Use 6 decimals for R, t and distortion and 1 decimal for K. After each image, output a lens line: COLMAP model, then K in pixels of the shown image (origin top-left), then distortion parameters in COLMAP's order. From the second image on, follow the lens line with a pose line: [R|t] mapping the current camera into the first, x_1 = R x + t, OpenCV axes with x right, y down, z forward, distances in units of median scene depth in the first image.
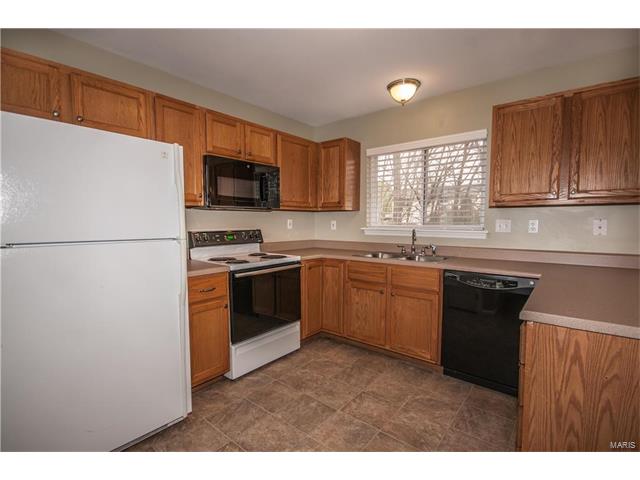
lens RADIAL K [[305.5, 0, 337.6], [0, 305.5, 251.6], [0, 0, 1]] dist [0.001926, -0.000441]
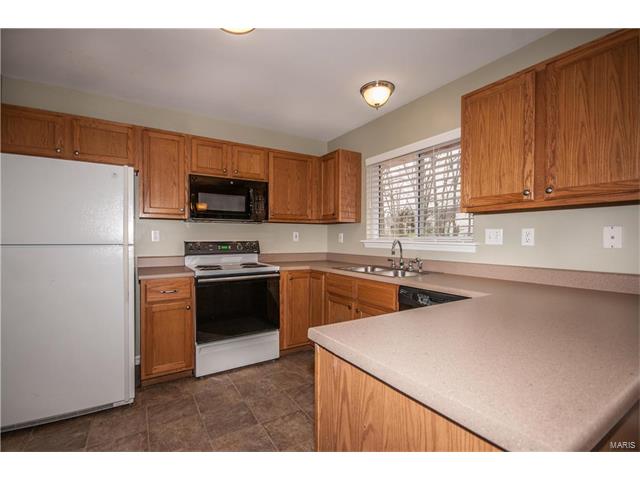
lens RADIAL K [[305.5, 0, 338.6], [0, 305.5, 250.9], [0, 0, 1]] dist [0.001926, -0.000441]
pose [[0.946196, 0.014773, -0.323256, 0.456267], [-0.033438, 0.998073, -0.052263, 0.011309], [0.321861, 0.060260, 0.944867, 0.106905]]
